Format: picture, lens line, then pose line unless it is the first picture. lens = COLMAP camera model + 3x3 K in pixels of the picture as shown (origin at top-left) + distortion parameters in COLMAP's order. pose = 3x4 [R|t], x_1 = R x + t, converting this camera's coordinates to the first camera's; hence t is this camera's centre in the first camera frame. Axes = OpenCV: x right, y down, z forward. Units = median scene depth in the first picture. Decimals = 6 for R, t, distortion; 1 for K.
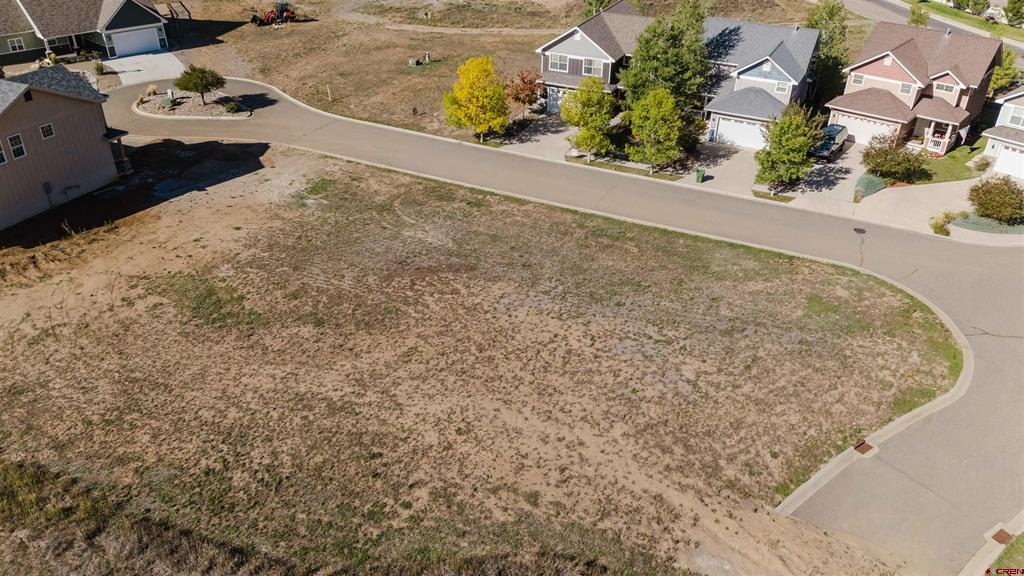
lens RADIAL K [[757.7, 0, 536.1], [0, 757.7, 289.1], [0, 0, 1]] dist [0.046626, -0.004604]
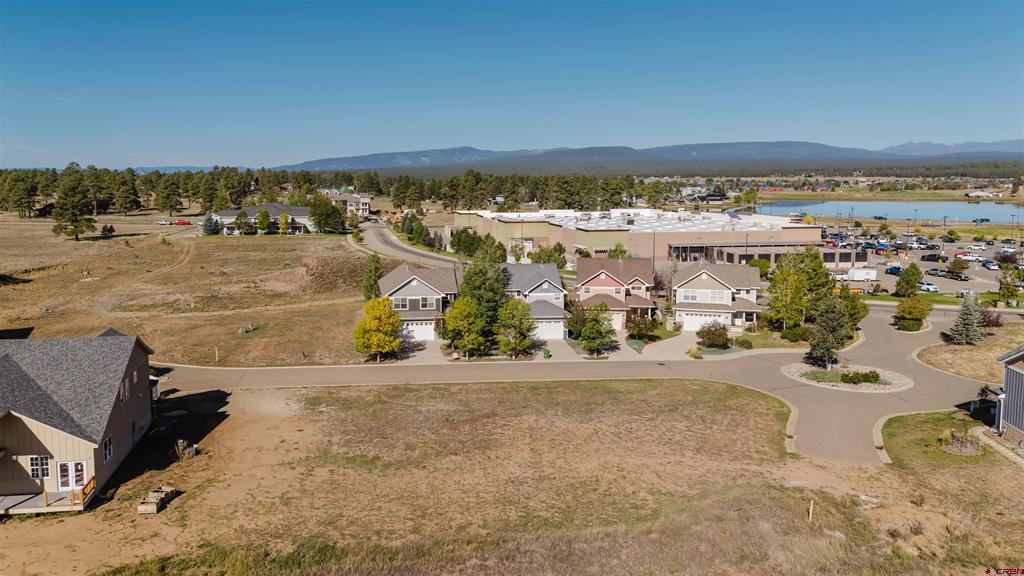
lens RADIAL K [[770.9, 0, 447.5], [0, 770.9, 286.4], [0, 0, 1]] dist [0.056252, -0.001714]
pose [[0.868613, -0.102359, 0.484803, -0.645294], [0.282177, 0.906456, -0.314187, 0.140995], [-0.407292, 0.409707, 0.816243, -0.164108]]
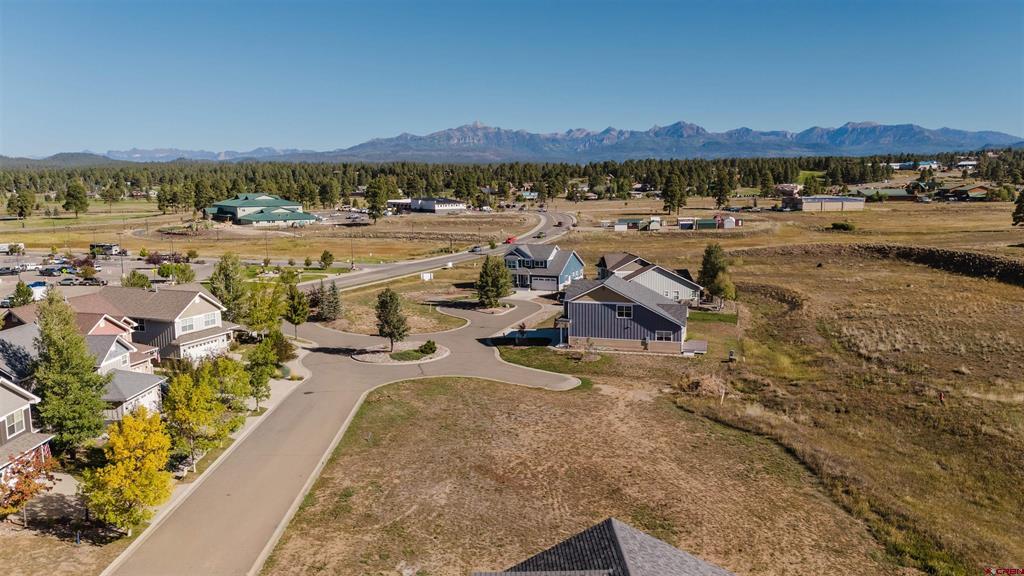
lens RADIAL K [[767.6, 0, 507.6], [0, 767.6, 290.2], [0, 0, 1]] dist [0.052754, -0.005352]
pose [[-0.402519, -0.159309, 0.901443, -0.880094], [0.474075, 0.806121, 0.354151, -0.504366], [-0.783091, 0.569904, -0.248954, 0.873118]]
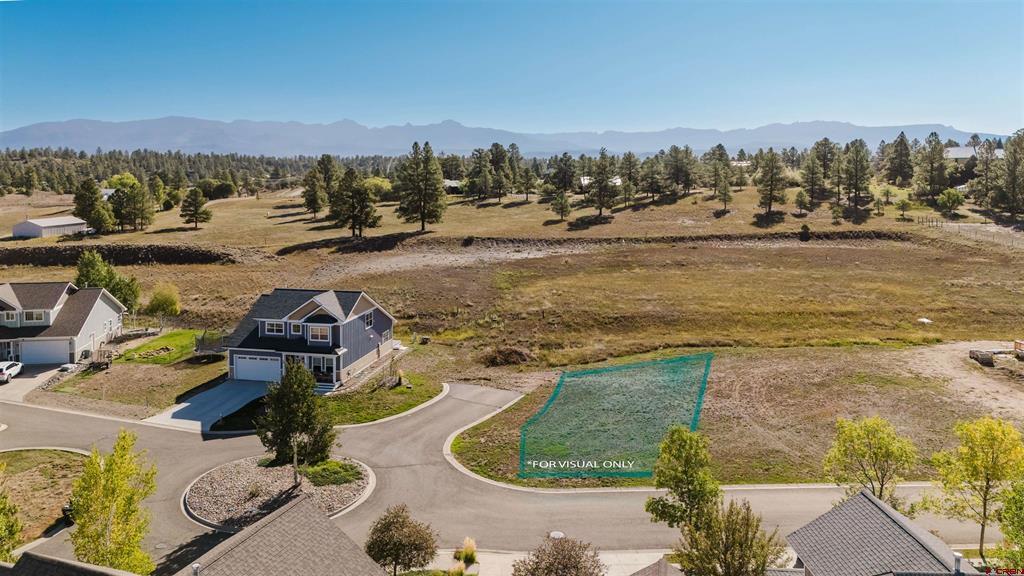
lens RADIAL K [[770.9, 0, 447.5], [0, 770.9, 286.4], [0, 0, 1]] dist [0.056252, -0.001714]
pose [[-0.912215, 0.045977, -0.407123, 0.771915], [-0.227741, 0.769124, 0.597144, -0.661779], [0.340583, 0.637443, -0.691136, 1.231516]]
